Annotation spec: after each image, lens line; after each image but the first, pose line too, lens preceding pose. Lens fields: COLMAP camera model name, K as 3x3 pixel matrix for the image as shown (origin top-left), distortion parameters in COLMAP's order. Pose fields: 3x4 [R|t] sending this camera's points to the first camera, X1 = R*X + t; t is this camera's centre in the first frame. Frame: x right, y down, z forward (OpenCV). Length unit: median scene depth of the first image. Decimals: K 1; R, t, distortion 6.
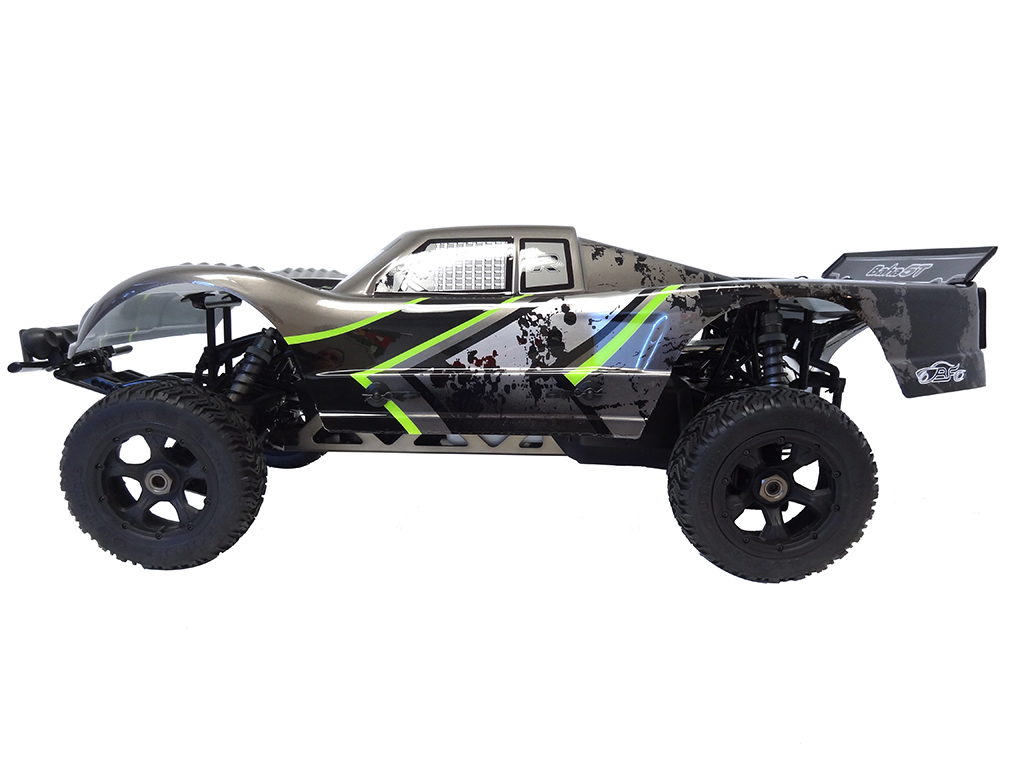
lens RADIAL K [[784.1, 0, 512.0], [0, 784.1, 384.0], [0, 0, 1]] dist [0.004203, 0.001541]
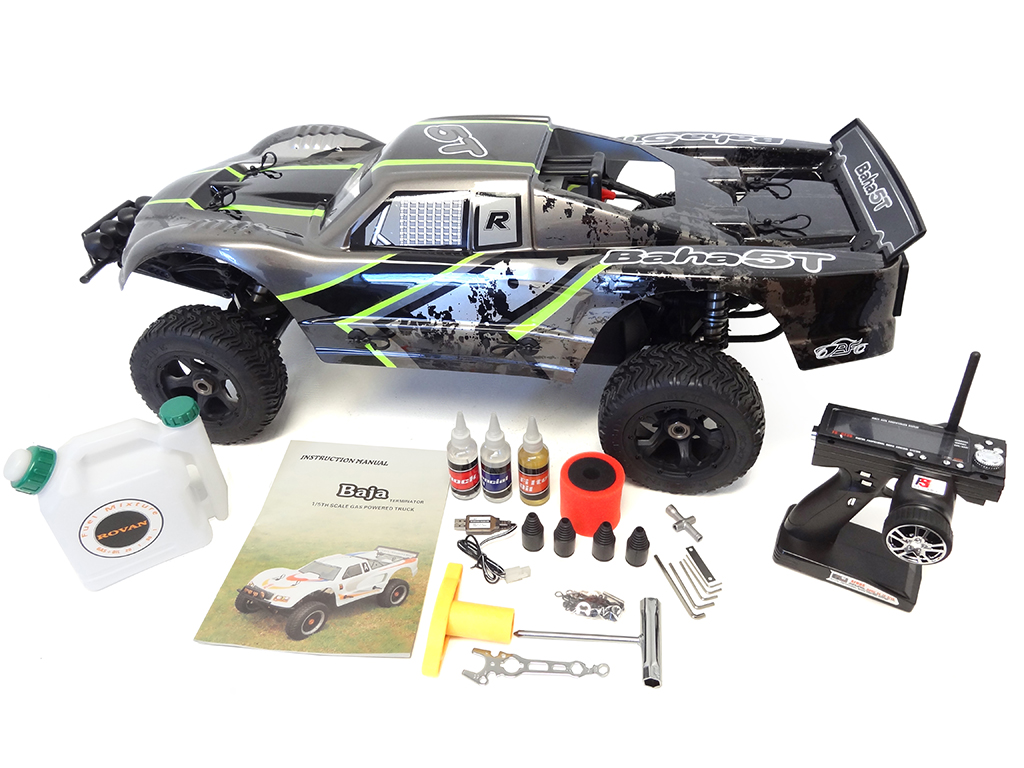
lens RADIAL K [[784.1, 0, 512.0], [0, 784.1, 384.0], [0, 0, 1]] dist [0.004203, 0.001541]
pose [[0.987724, 0.051170, -0.147589, 0.248322], [0.022021, 0.889779, 0.455861, -0.472907], [0.154648, -0.453515, 0.877729, -0.064437]]
